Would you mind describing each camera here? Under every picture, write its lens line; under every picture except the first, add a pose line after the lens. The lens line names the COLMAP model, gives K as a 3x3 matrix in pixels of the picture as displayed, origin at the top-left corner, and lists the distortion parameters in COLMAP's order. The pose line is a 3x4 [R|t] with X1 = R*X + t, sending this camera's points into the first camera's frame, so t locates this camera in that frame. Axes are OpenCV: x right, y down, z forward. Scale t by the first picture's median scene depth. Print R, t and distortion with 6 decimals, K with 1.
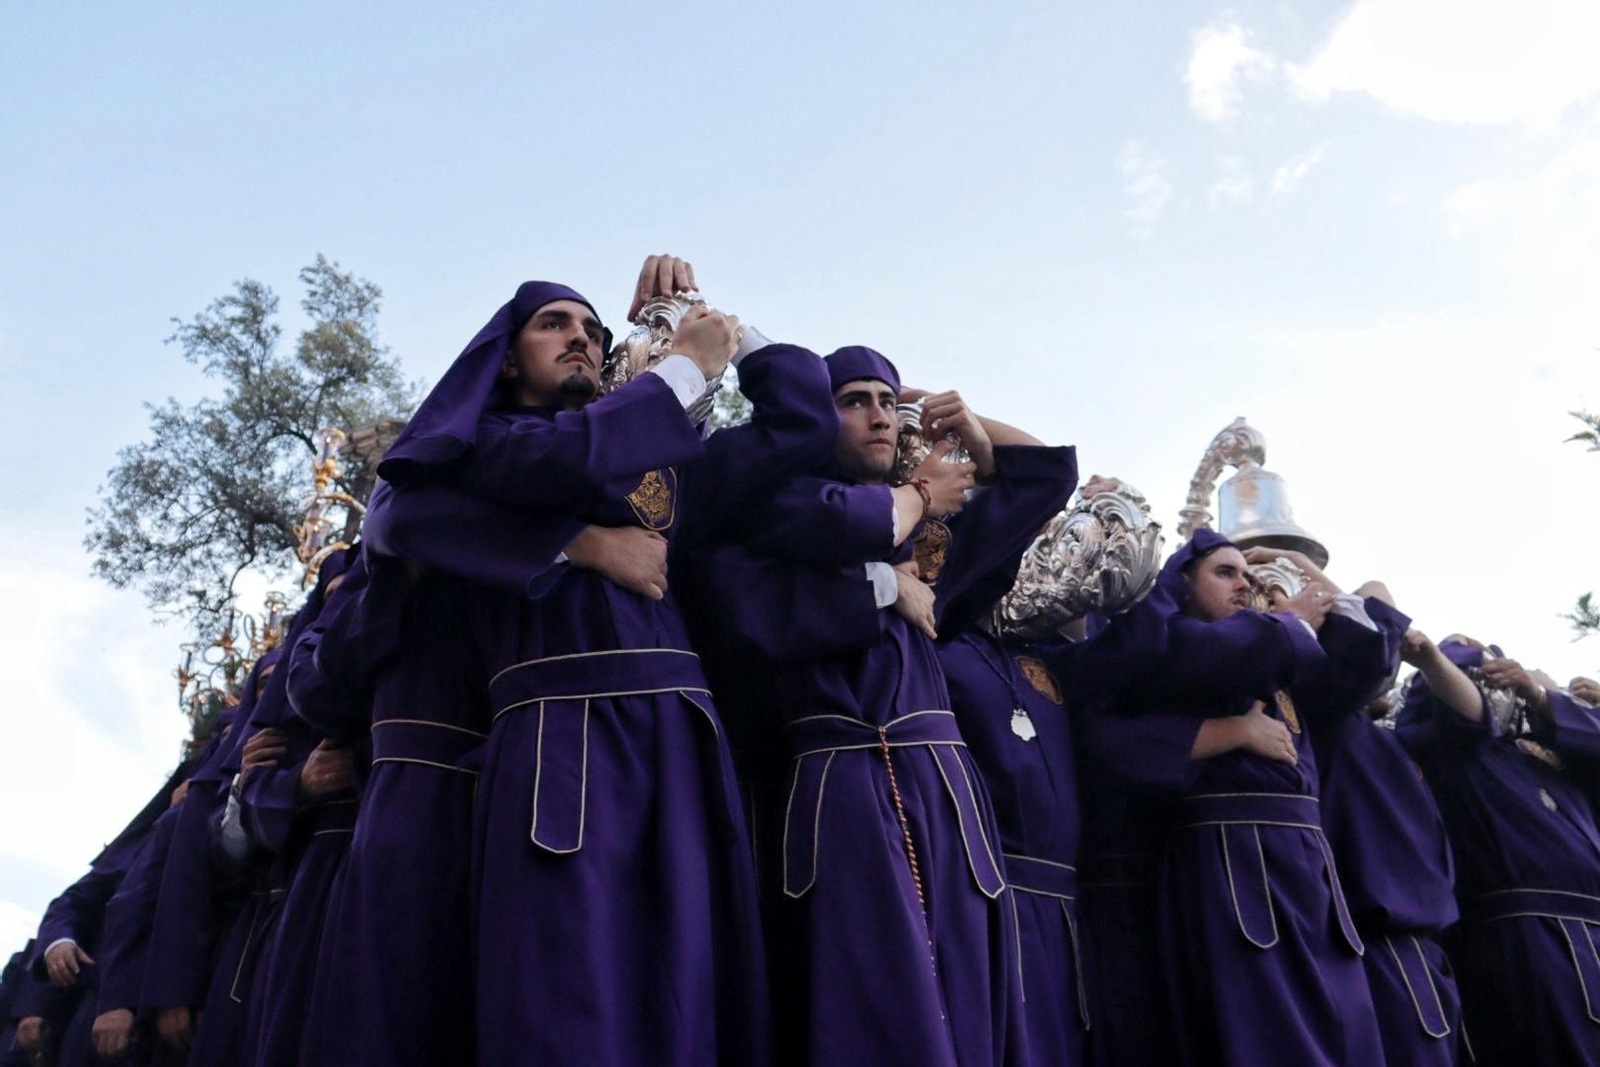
lens RADIAL K [[1412.9, 0, 800.0], [0, 1412.9, 533.5], [0, 0, 1]] dist [-0.002249, -0.007178]
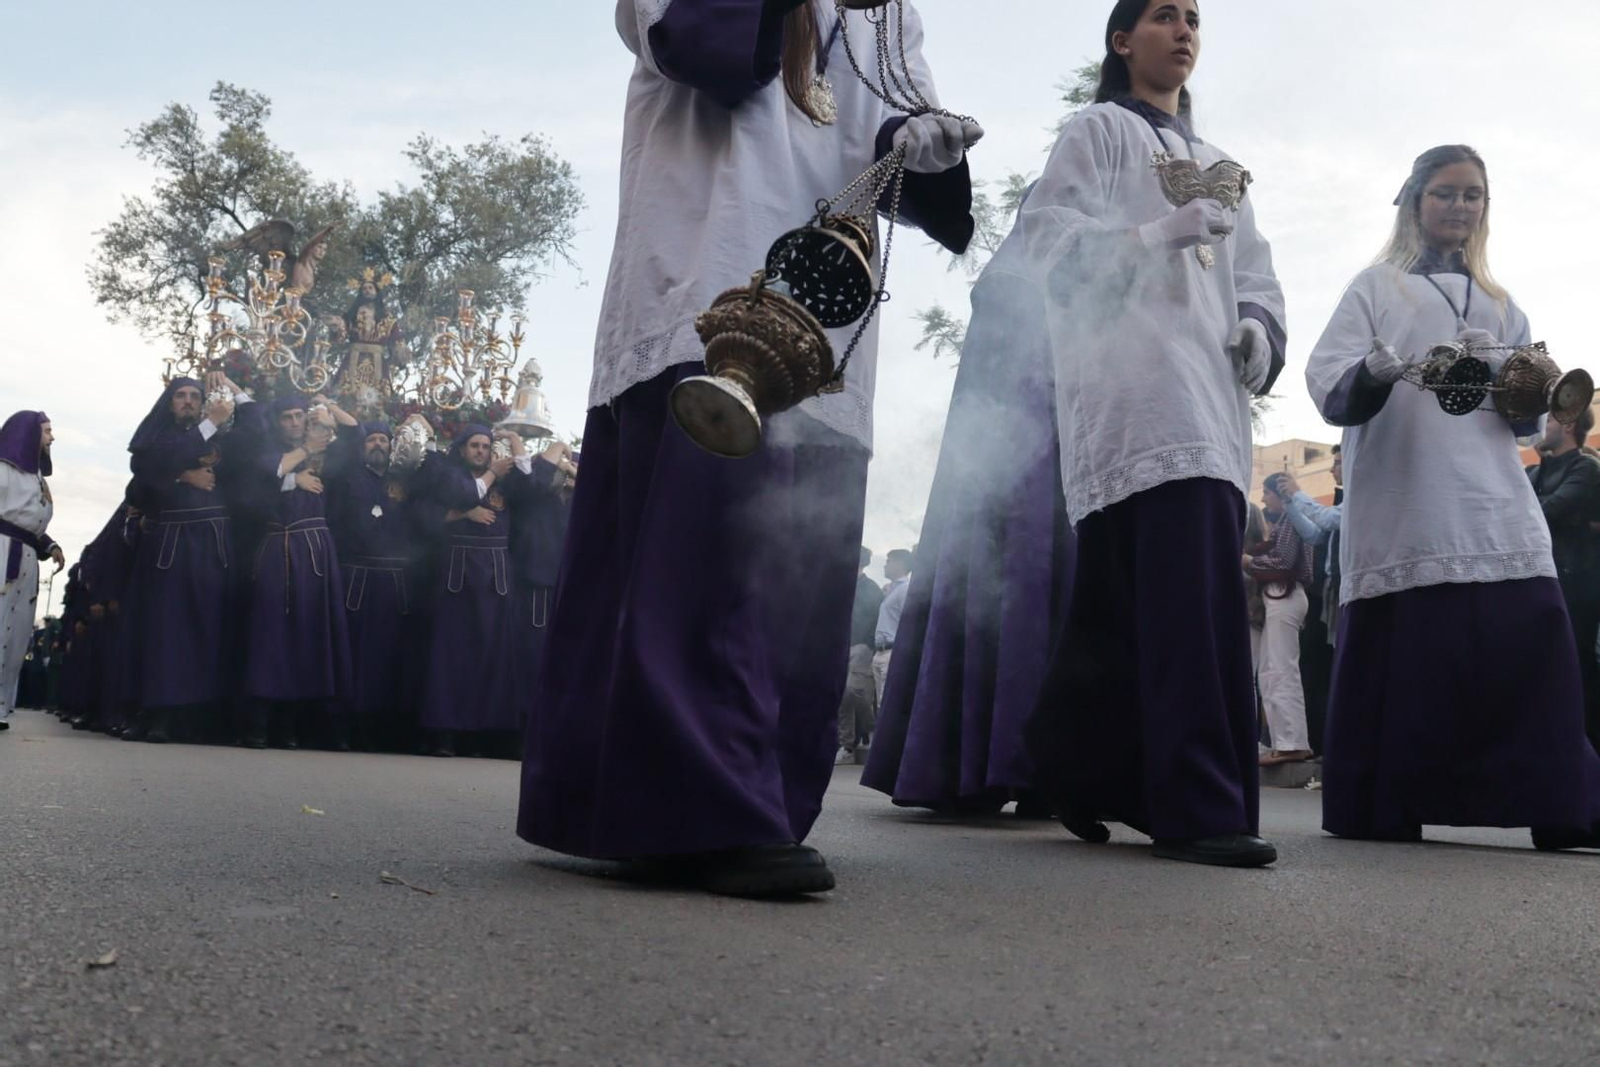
lens RADIAL K [[1412.9, 0, 800.0], [0, 1412.9, 533.5], [0, 0, 1]] dist [-0.002249, -0.007178]
pose [[0.999012, 0.005286, -0.044132, 0.298480], [0.007798, 0.956658, 0.291108, -0.169258], [0.043758, -0.291165, 0.955672, -0.446638]]
